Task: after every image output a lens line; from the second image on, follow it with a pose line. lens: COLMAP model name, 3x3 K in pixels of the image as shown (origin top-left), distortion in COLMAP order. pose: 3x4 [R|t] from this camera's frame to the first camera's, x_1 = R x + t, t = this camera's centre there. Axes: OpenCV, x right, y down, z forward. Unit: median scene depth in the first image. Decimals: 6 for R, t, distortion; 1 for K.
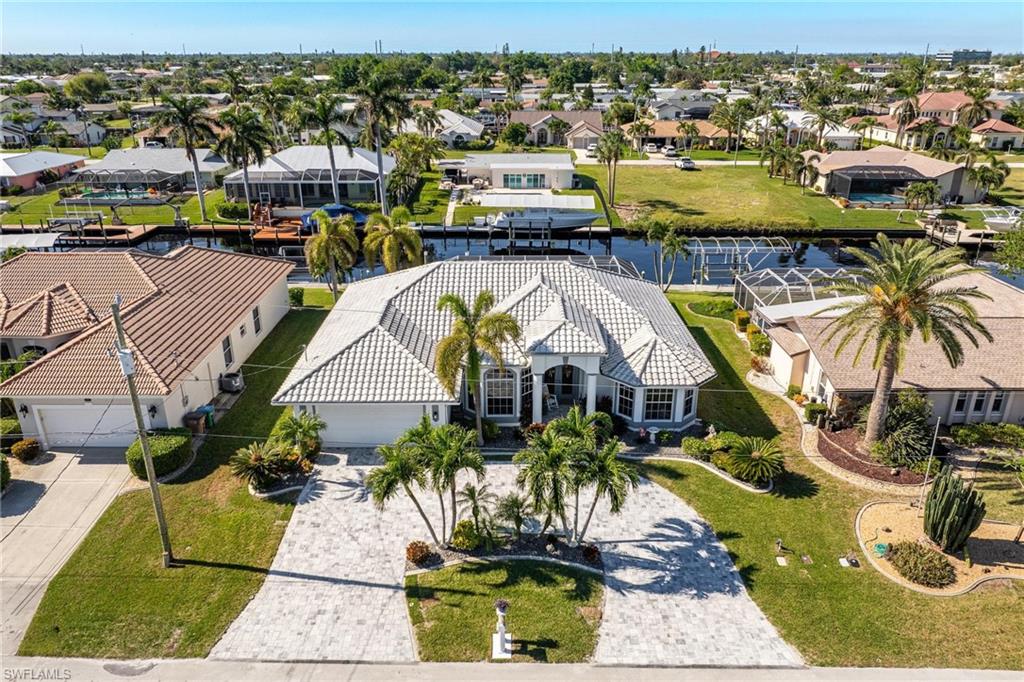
lens RADIAL K [[733.3, 0, 513.9], [0, 733.3, 361.4], [0, 0, 1]] dist [-0.012019, -0.001803]
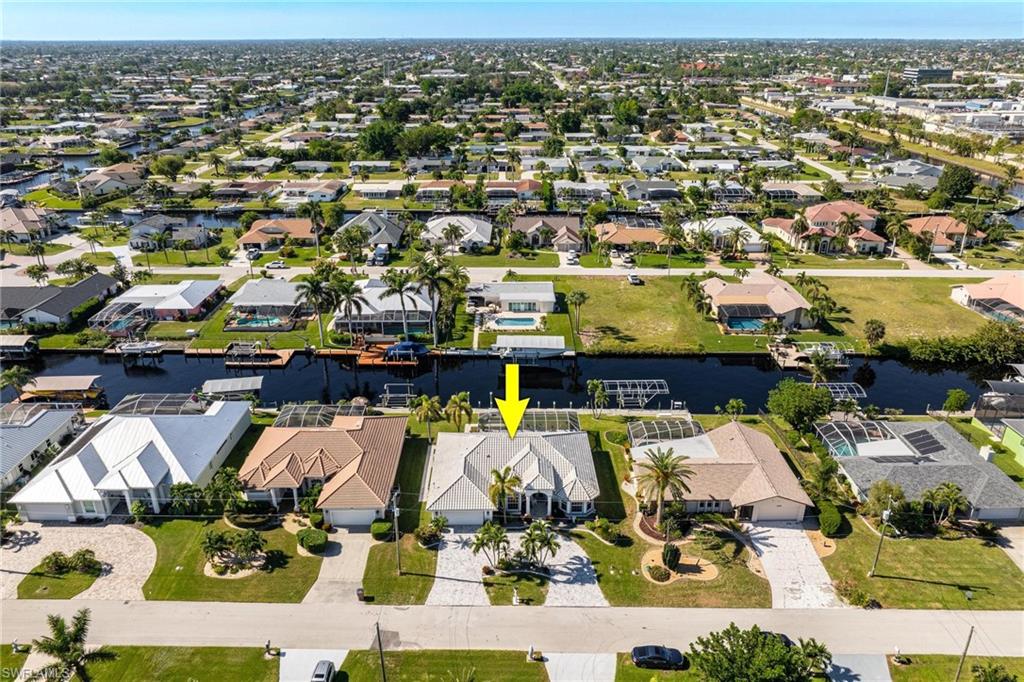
lens RADIAL K [[733.3, 0, 516.2], [0, 733.3, 342.4], [0, 0, 1]] dist [-0.012019, -0.001803]
pose [[0.999984, -0.001752, 0.005455, -0.022929], [0.001713, 0.999973, 0.007149, -0.564678], [-0.005468, -0.007140, 0.999960, -1.621957]]
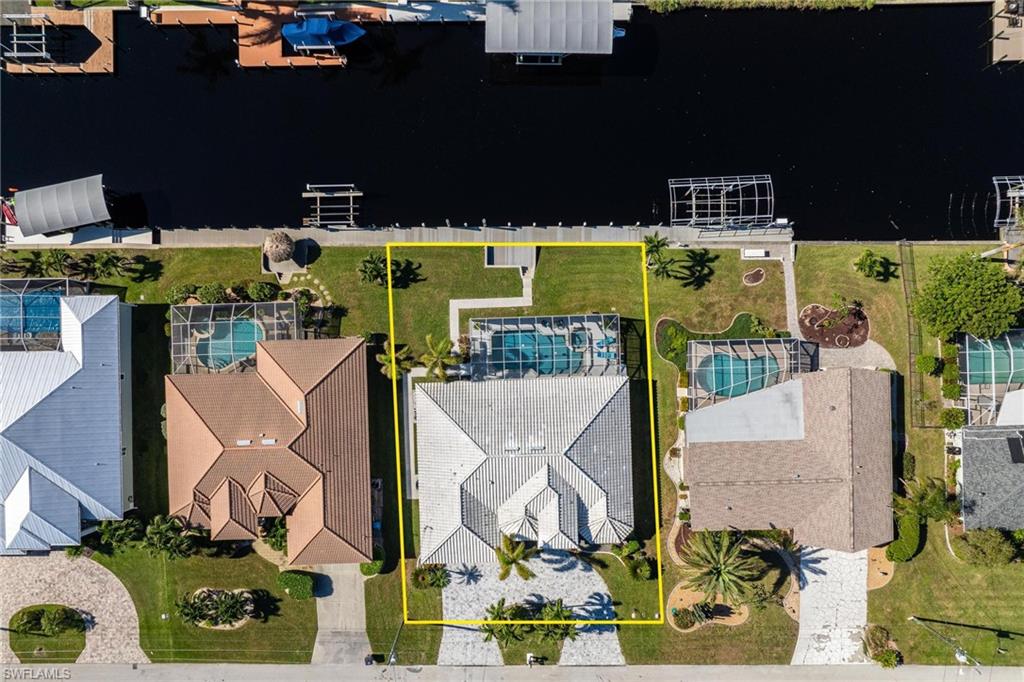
lens RADIAL K [[733.3, 0, 510.4], [0, 733.3, 341.7], [0, 0, 1]] dist [-0.012019, -0.001803]
pose [[0.999760, -0.019112, -0.010727, -0.029692], [0.017043, 0.370207, 0.928793, -2.223488], [-0.013780, -0.928753, 0.370444, 0.815359]]
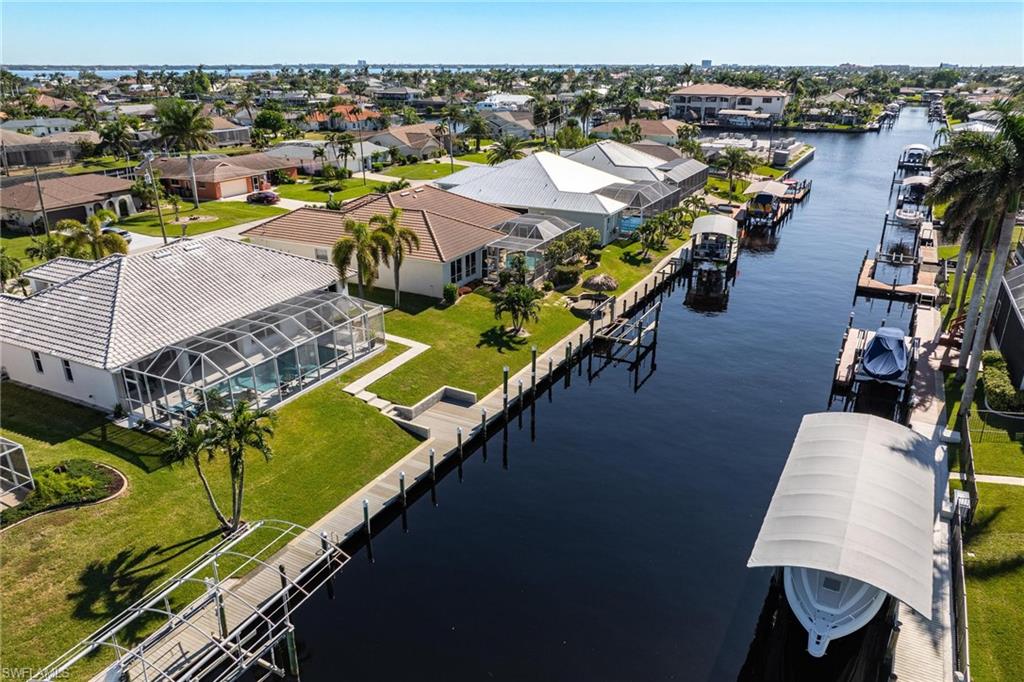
lens RADIAL K [[733.3, 0, 516.2], [0, 733.3, 342.7], [0, 0, 1]] dist [-0.012019, -0.001803]
pose [[-0.451919, 0.324428, -0.830973, 0.915499], [-0.345795, 0.794978, 0.498434, -0.994936], [0.822310, 0.512598, -0.247080, 2.271165]]
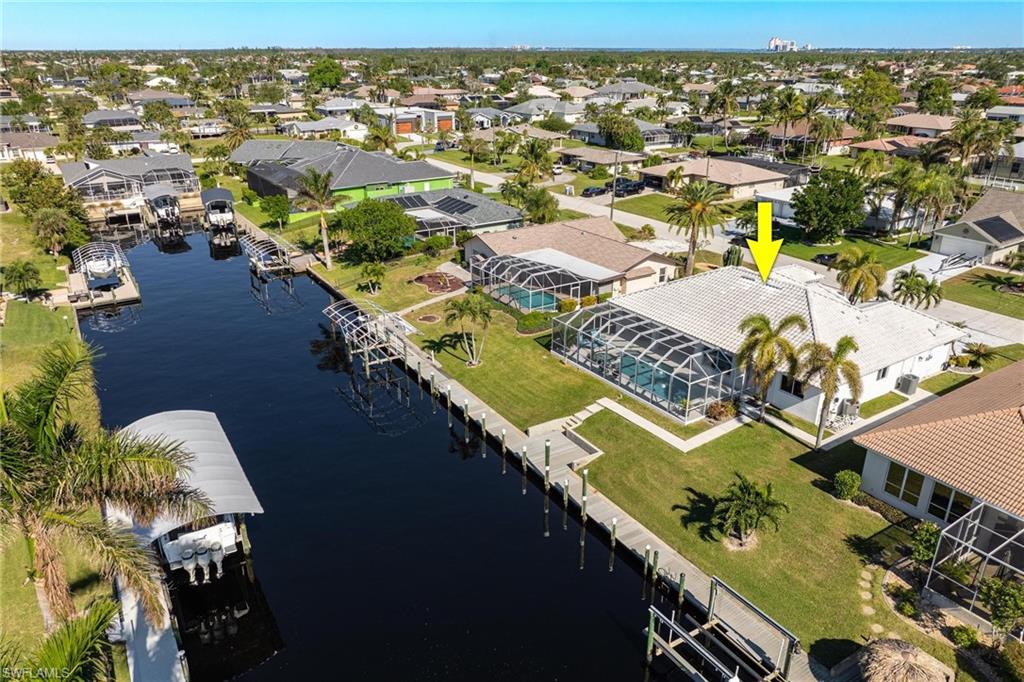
lens RADIAL K [[733.3, 0, 514.7], [0, 733.3, 339.3], [0, 0, 1]] dist [-0.012019, -0.001803]
pose [[-0.541758, -0.301904, 0.784444, -1.057987], [0.335388, 0.778109, 0.531094, -1.166518], [-0.770722, 0.550818, -0.320292, 2.322144]]
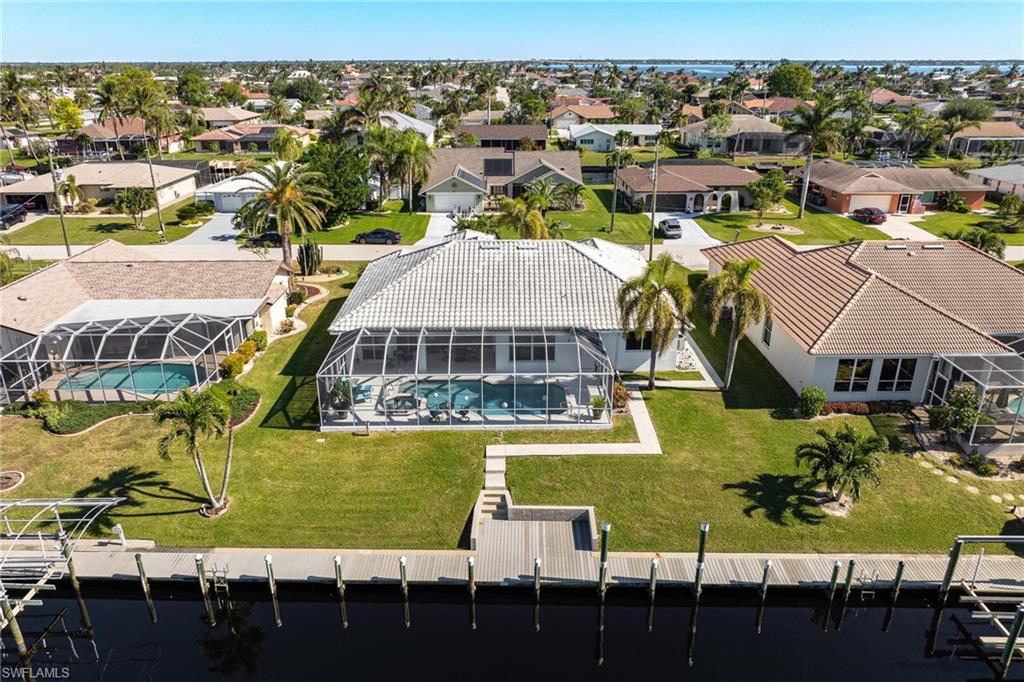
lens RADIAL K [[733.3, 0, 505.5], [0, 733.3, 322.0], [0, 0, 1]] dist [-0.012019, -0.001803]
pose [[-0.999936, 0.010327, 0.004662, -0.019760], [0.010754, 0.735415, 0.677532, -1.045211], [0.003569, 0.677538, -0.735479, 2.413050]]
